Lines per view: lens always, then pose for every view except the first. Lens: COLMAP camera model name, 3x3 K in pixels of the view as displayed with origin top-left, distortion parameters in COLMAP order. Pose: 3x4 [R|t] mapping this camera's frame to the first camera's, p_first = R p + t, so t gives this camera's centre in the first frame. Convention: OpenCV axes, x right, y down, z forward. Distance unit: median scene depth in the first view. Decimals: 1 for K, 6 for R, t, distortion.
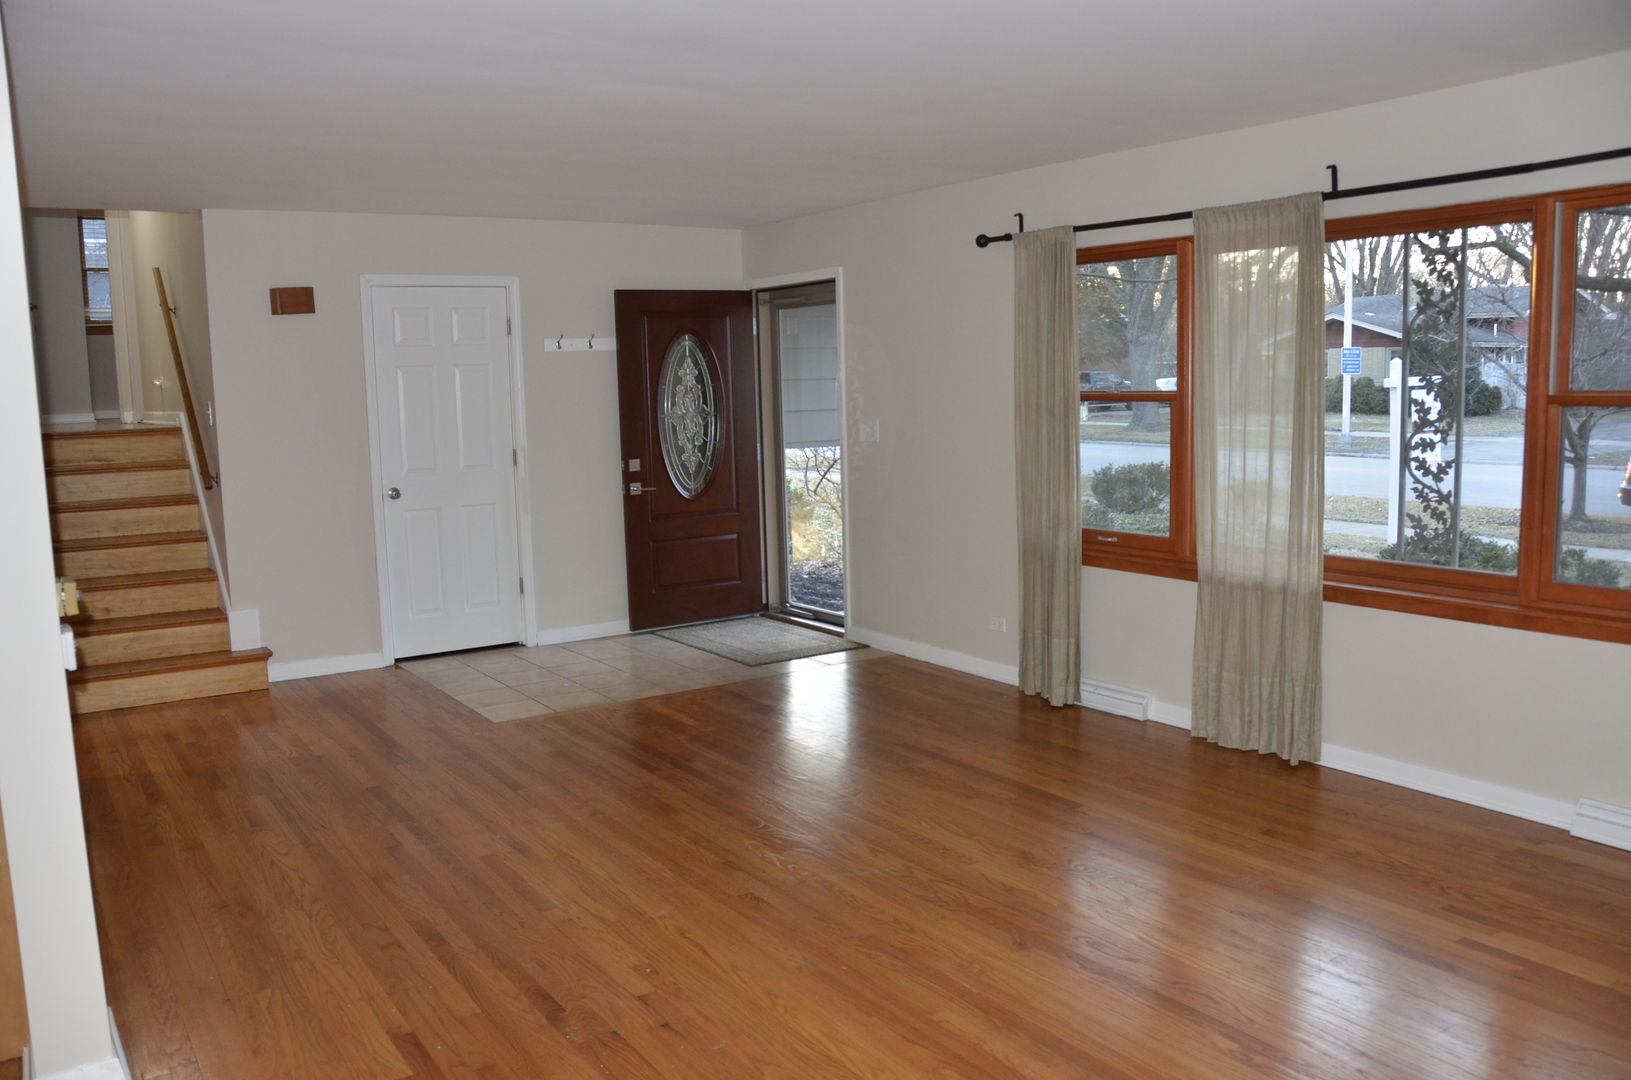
lens RADIAL K [[1268.8, 0, 802.3], [0, 1268.8, 550.3], [0, 0, 1]] dist [-0.168220, 0.127818]
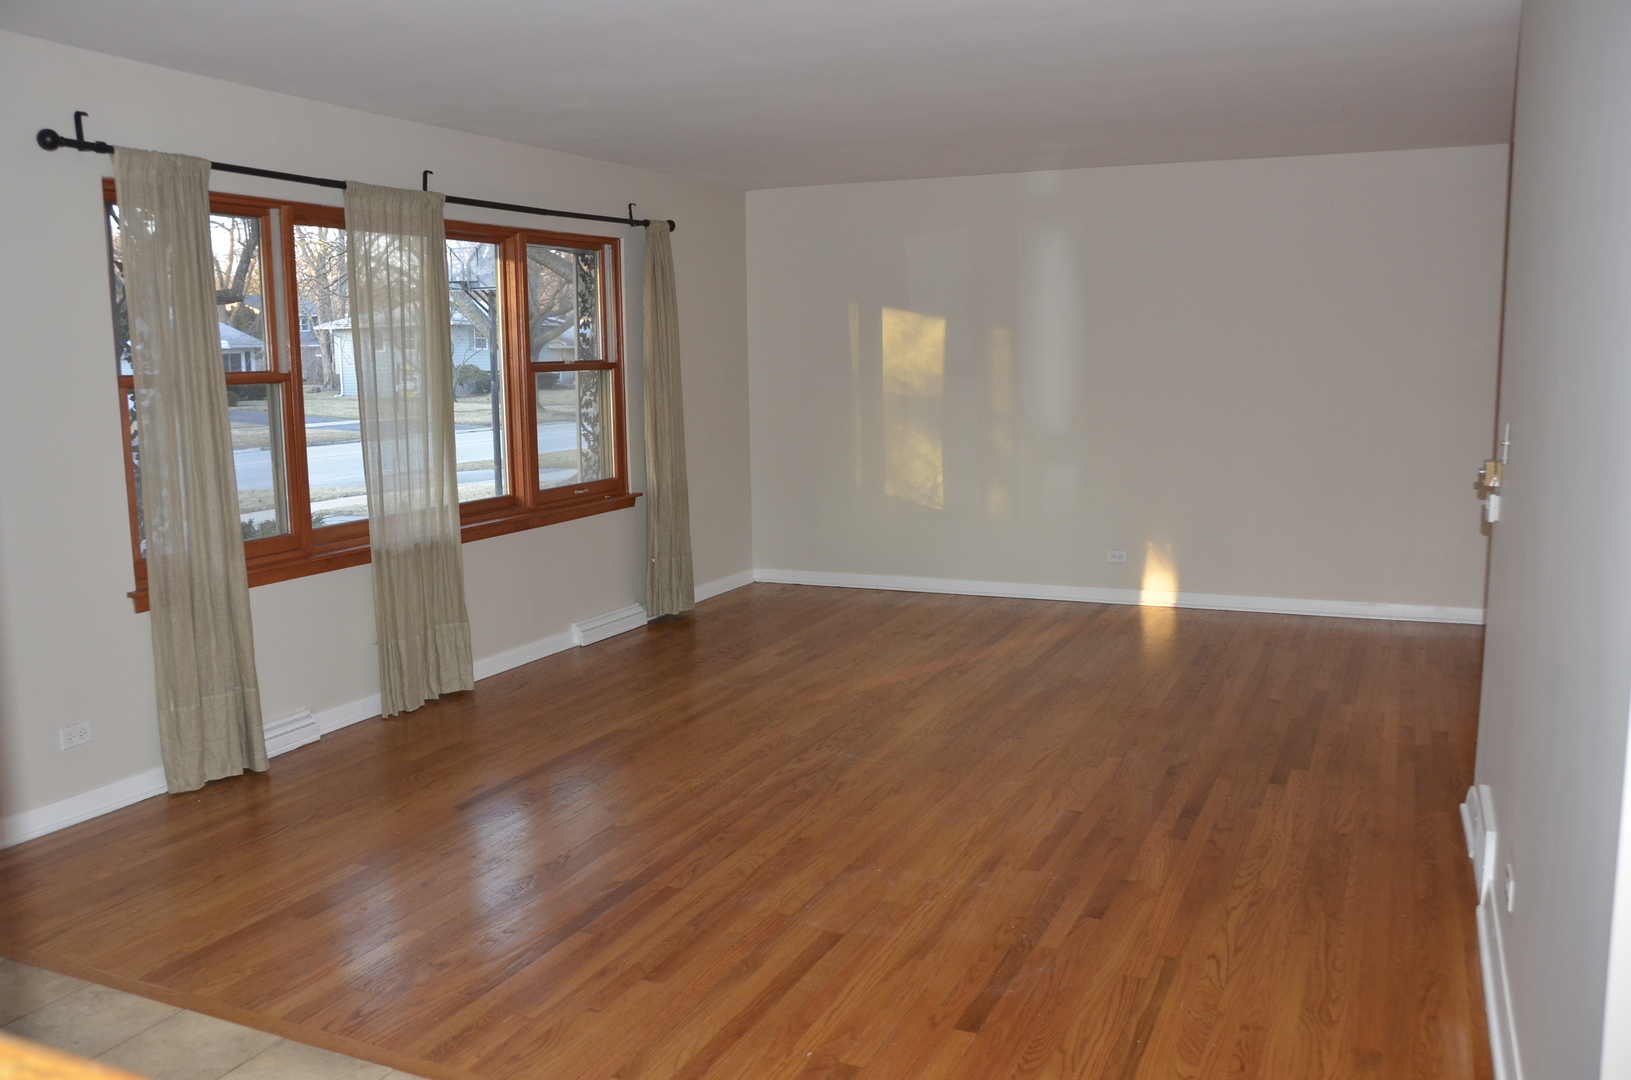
lens RADIAL K [[1355.8, 0, 815.5], [0, 1355.8, 540.0], [0, 0, 1]] dist [-0.091862, 0.005680]
pose [[-0.535947, -0.084381, 0.840024, -0.591967], [0.136589, 0.973218, 0.184905, -0.108922], [-0.833129, 0.213837, -0.510068, 0.975363]]
